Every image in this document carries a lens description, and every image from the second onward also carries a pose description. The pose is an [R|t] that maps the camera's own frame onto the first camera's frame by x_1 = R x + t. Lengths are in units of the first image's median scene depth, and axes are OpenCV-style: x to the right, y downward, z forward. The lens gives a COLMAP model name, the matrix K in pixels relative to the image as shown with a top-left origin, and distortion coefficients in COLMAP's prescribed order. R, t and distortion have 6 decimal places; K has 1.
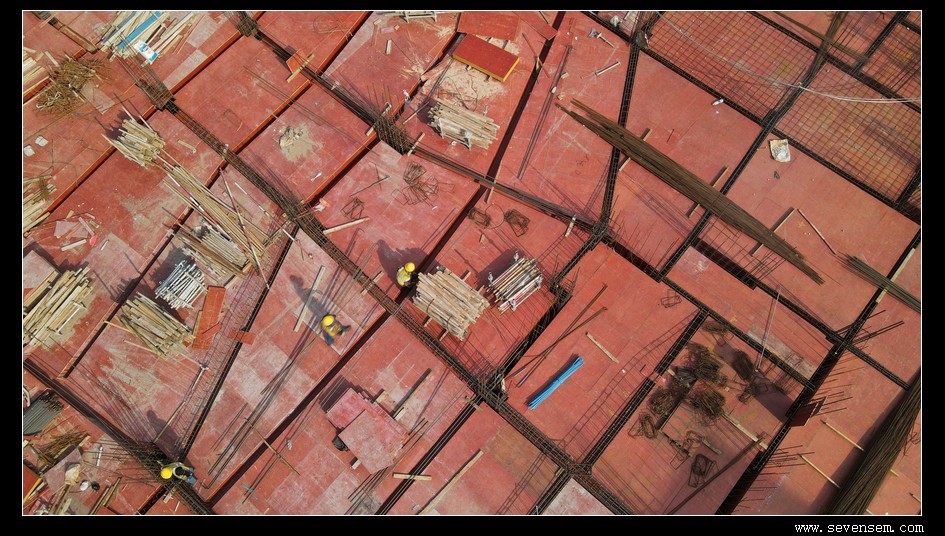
lens RADIAL K [[662.1, 0, 468.7], [0, 662.1, 264.6], [0, 0, 1]] dist [-0.011971, 0.032515]
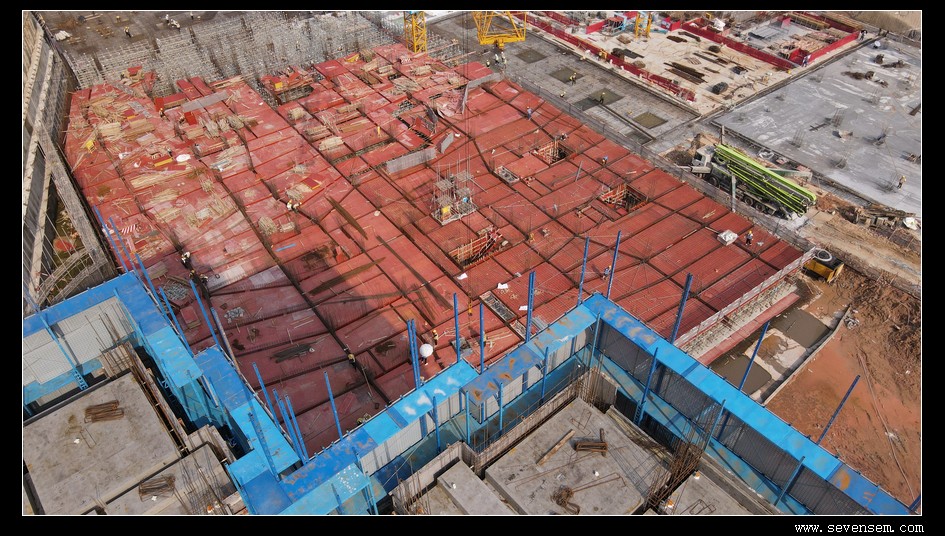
lens RADIAL K [[662.1, 0, 468.7], [0, 662.1, 264.6], [0, 0, 1]] dist [-0.011971, 0.032515]
pose [[0.973130, 0.164722, -0.160886, 1.561807], [-0.220405, 0.868570, -0.443856, 1.506503], [0.066628, 0.467389, 0.881537, -1.905213]]
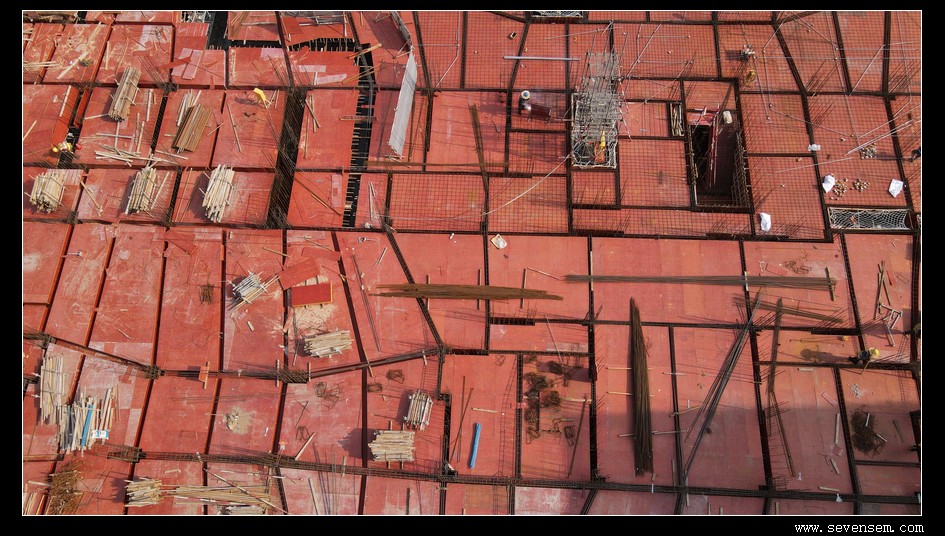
lens RADIAL K [[662.1, 0, 468.7], [0, 662.1, 264.6], [0, 0, 1]] dist [-0.011971, 0.032515]
pose [[0.784920, -0.574762, 0.231407, -0.003098], [0.585177, 0.810422, 0.028012, -0.222351], [-0.203638, 0.113426, 0.972454, -0.595608]]
